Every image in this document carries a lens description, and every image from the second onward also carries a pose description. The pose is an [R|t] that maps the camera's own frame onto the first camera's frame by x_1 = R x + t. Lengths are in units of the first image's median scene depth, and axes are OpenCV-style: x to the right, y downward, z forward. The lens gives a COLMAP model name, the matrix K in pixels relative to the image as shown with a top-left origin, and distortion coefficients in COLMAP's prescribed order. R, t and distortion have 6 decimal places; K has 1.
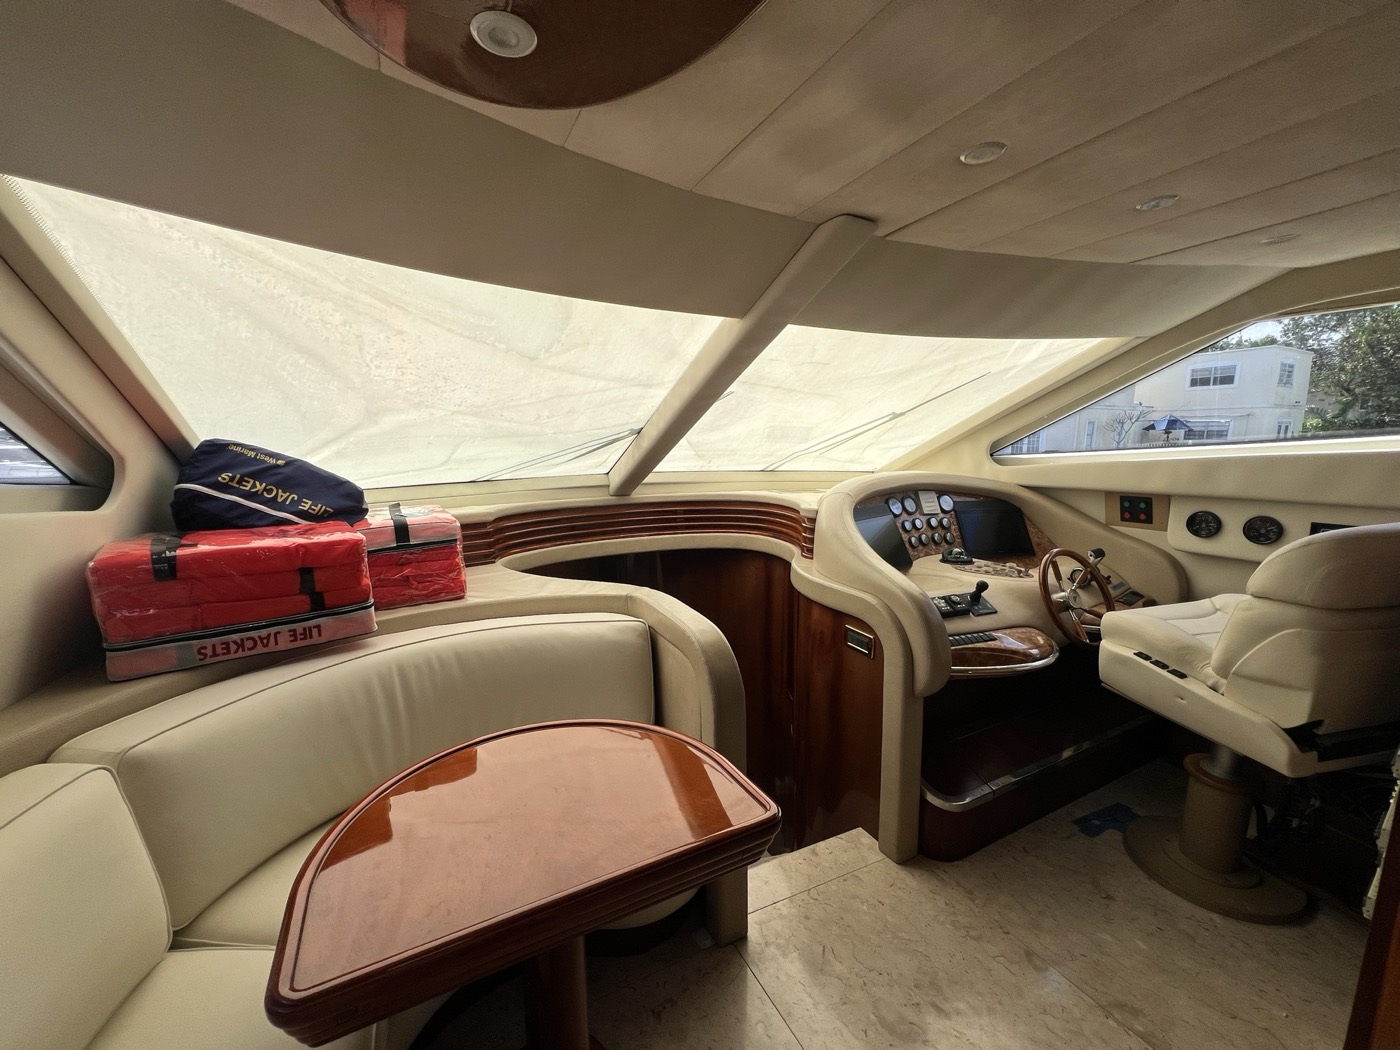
lens RADIAL K [[558.8, 0, 700.2], [0, 558.8, 536.1], [0, 0, 1]] dist [0.001040, 0.000293]
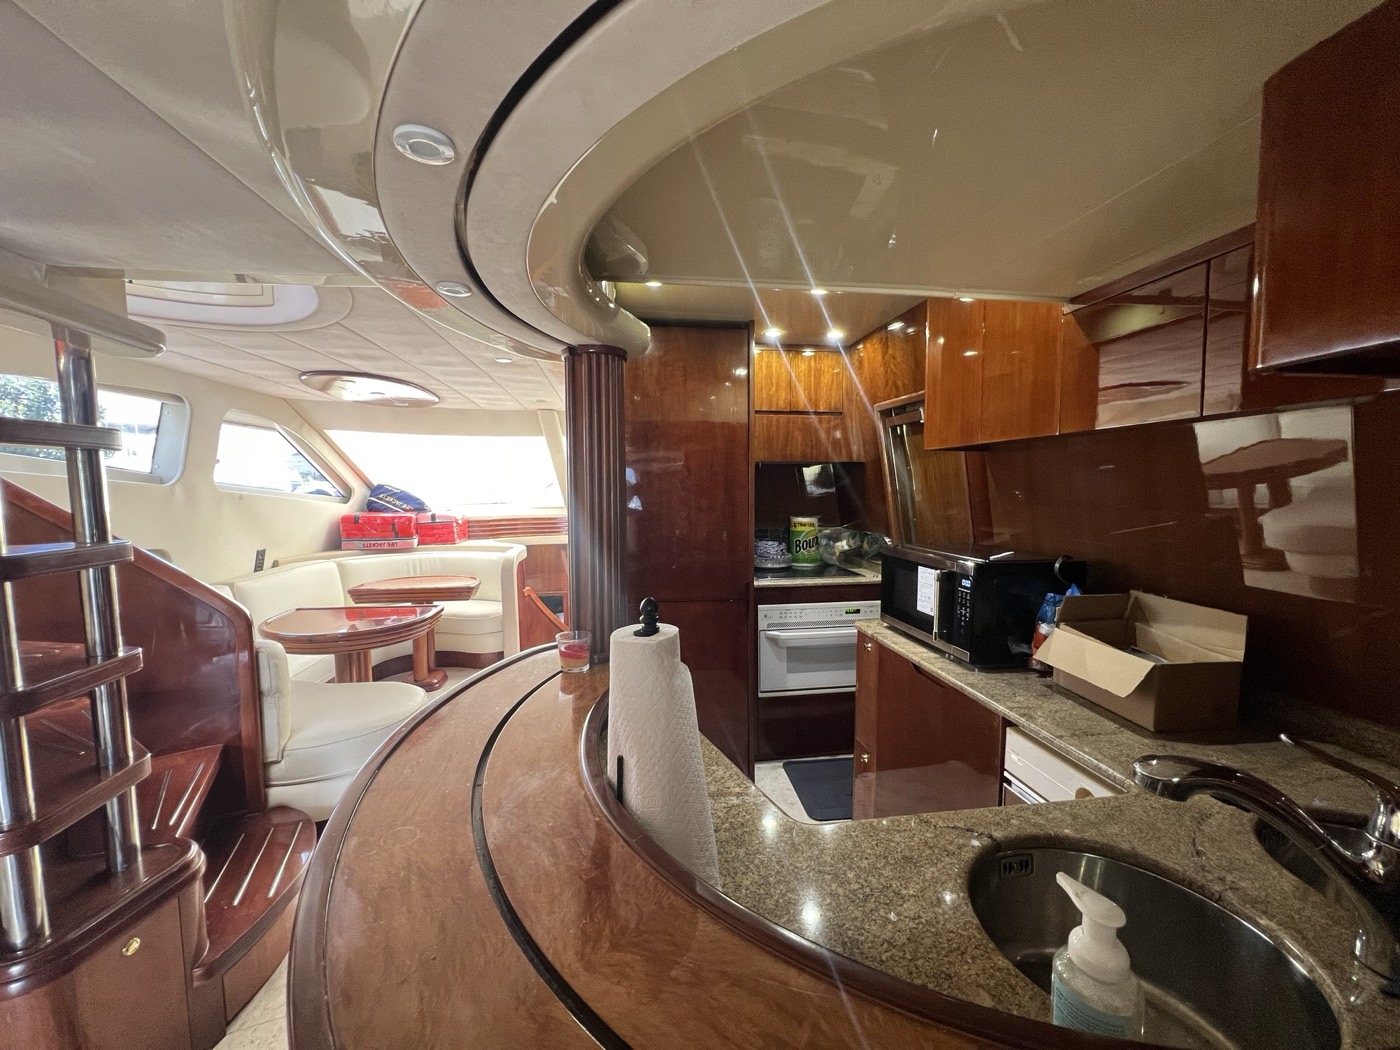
lens RADIAL K [[558.8, 0, 696.0], [0, 558.8, 532.7], [0, 0, 1]] dist [0.001040, 0.000293]
pose [[0.938931, 0.029926, -0.342801, 1.724243], [-0.058576, 0.995572, -0.073526, 0.208550], [0.339083, 0.089116, 0.936526, -1.199361]]
